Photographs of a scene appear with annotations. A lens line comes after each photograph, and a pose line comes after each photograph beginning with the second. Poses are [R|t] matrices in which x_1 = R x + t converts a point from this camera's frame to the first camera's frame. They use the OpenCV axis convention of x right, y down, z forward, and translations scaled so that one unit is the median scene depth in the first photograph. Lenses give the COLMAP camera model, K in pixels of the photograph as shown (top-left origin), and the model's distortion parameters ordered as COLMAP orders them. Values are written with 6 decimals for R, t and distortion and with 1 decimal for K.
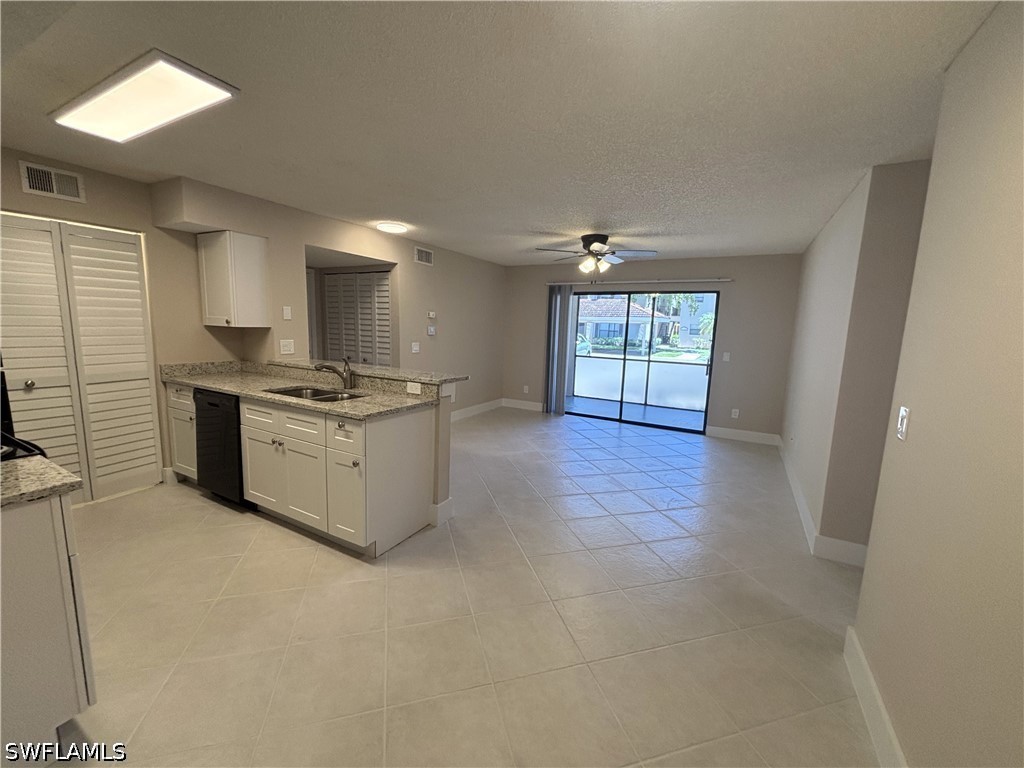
lens RADIAL K [[412.6, 0, 513.4], [0, 412.6, 383.5], [0, 0, 1]] dist [0.002004, -0.001090]
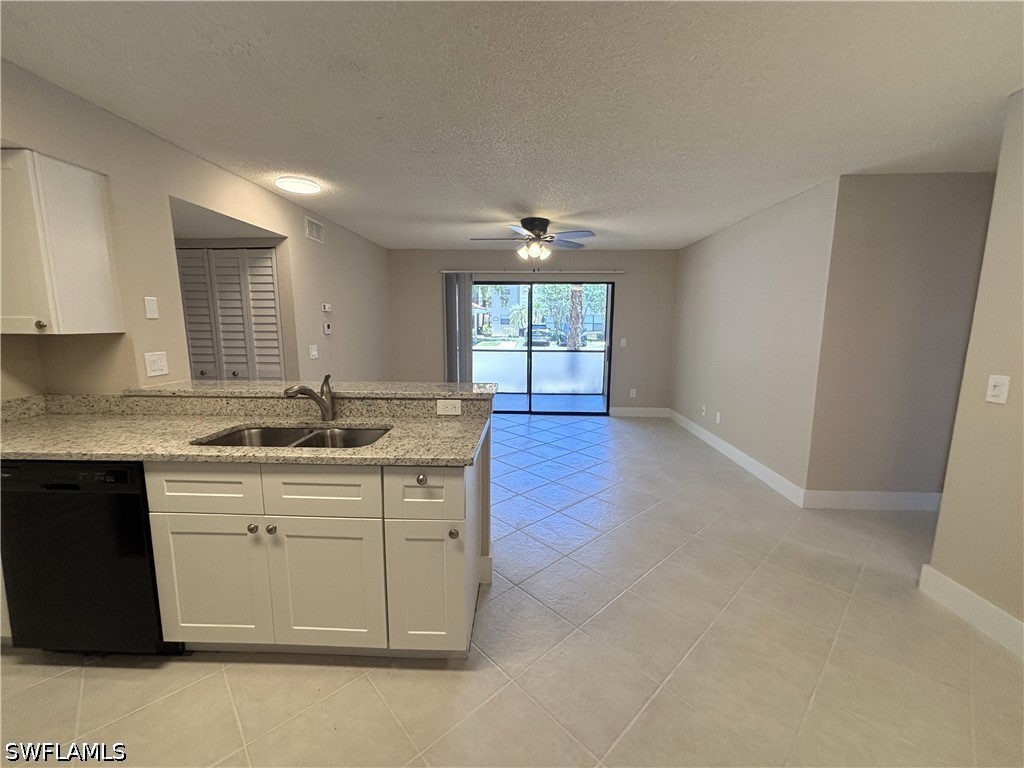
lens RADIAL K [[412.6, 0, 514.2], [0, 412.6, 381.8], [0, 0, 1]] dist [0.002004, -0.001090]
pose [[0.891090, -0.094791, 0.443816, -0.414632], [0.088202, 0.995469, 0.035522, -0.044787], [-0.445173, 0.007492, 0.895413, 0.268439]]
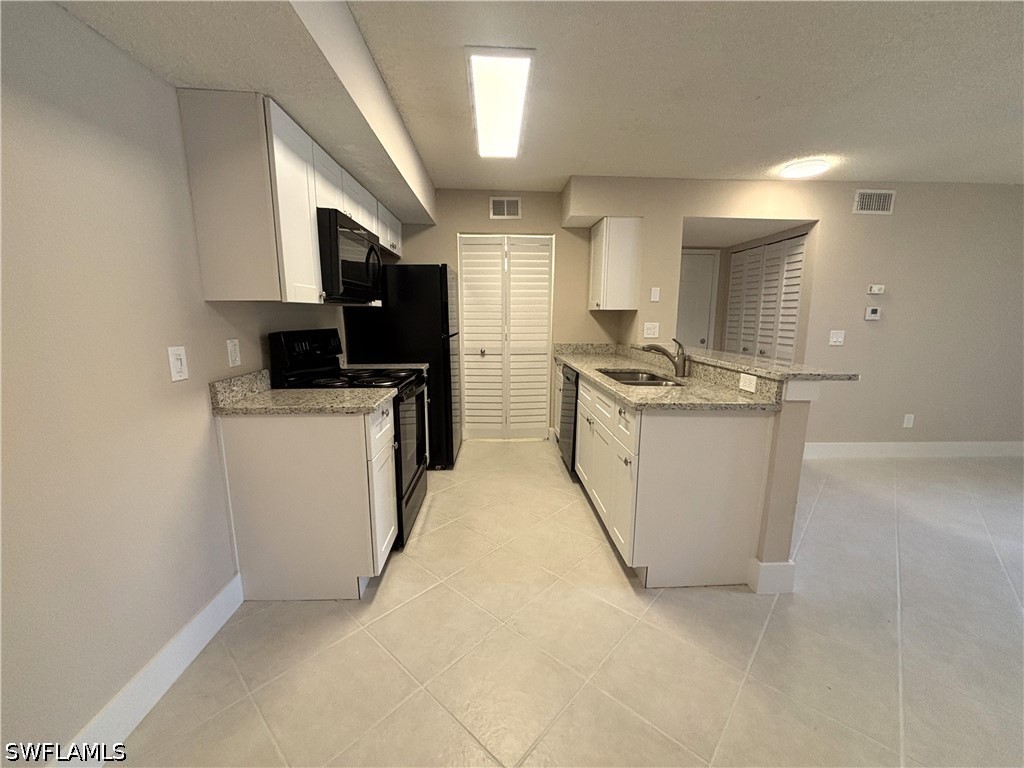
lens RADIAL K [[412.6, 0, 513.0], [0, 412.6, 382.2], [0, 0, 1]] dist [0.002004, -0.001090]
pose [[0.523804, 0.107669, -0.845007, 0.123855], [-0.109610, 0.992252, 0.058486, 0.011775], [0.844757, 0.061986, 0.531547, 0.271361]]
